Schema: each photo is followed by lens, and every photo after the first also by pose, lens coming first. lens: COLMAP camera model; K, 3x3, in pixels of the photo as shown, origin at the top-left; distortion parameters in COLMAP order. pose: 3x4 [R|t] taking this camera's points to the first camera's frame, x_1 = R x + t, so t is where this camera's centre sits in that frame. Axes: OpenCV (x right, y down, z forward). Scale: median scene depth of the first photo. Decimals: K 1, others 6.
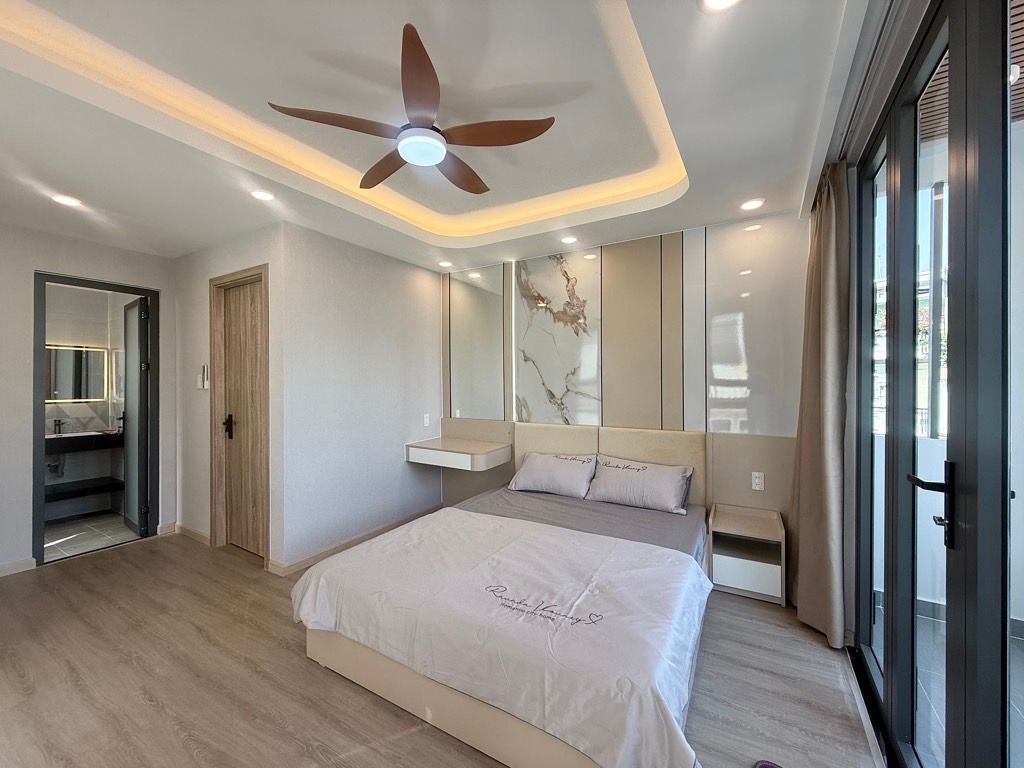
lens RADIAL K [[408.9, 0, 512.0], [0, 408.9, 384.0], [0, 0, 1]] dist [-0.001365, -0.000045]
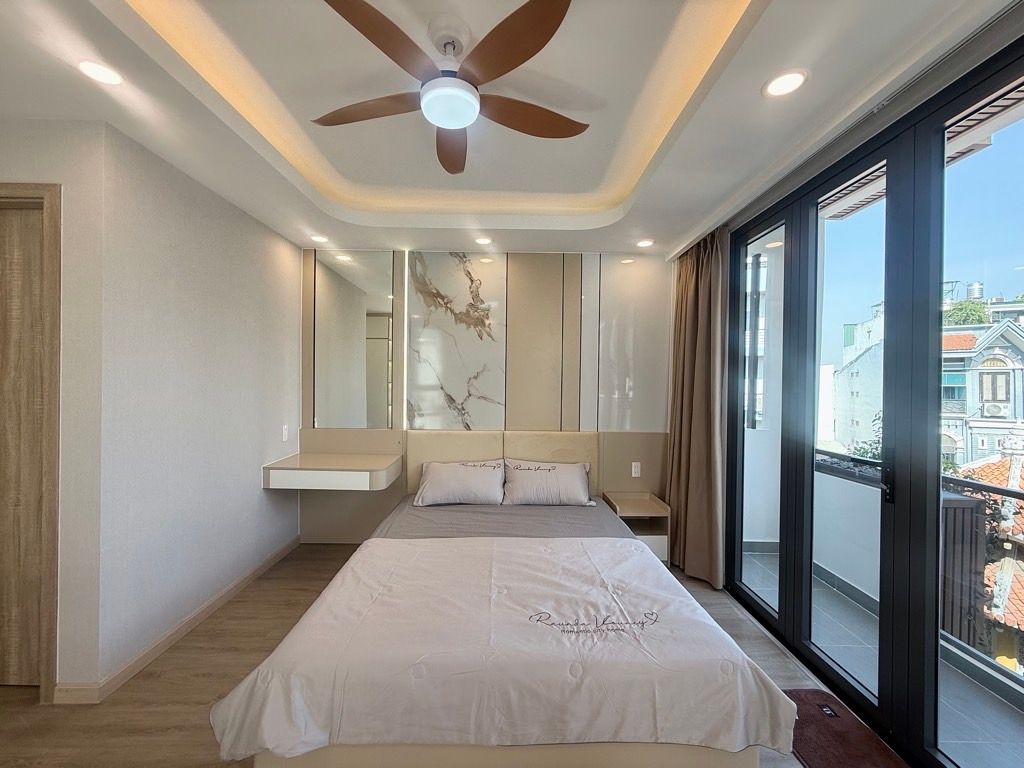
lens RADIAL K [[407.1, 0, 510.1], [0, 407.1, 384.4], [0, 0, 1]] dist [0.000203, -0.000066]
pose [[0.852480, 0.009820, 0.522668, -0.309814], [-0.011193, 0.999937, -0.000531, -0.010791], [-0.522640, -0.005397, 0.852536, 0.138735]]
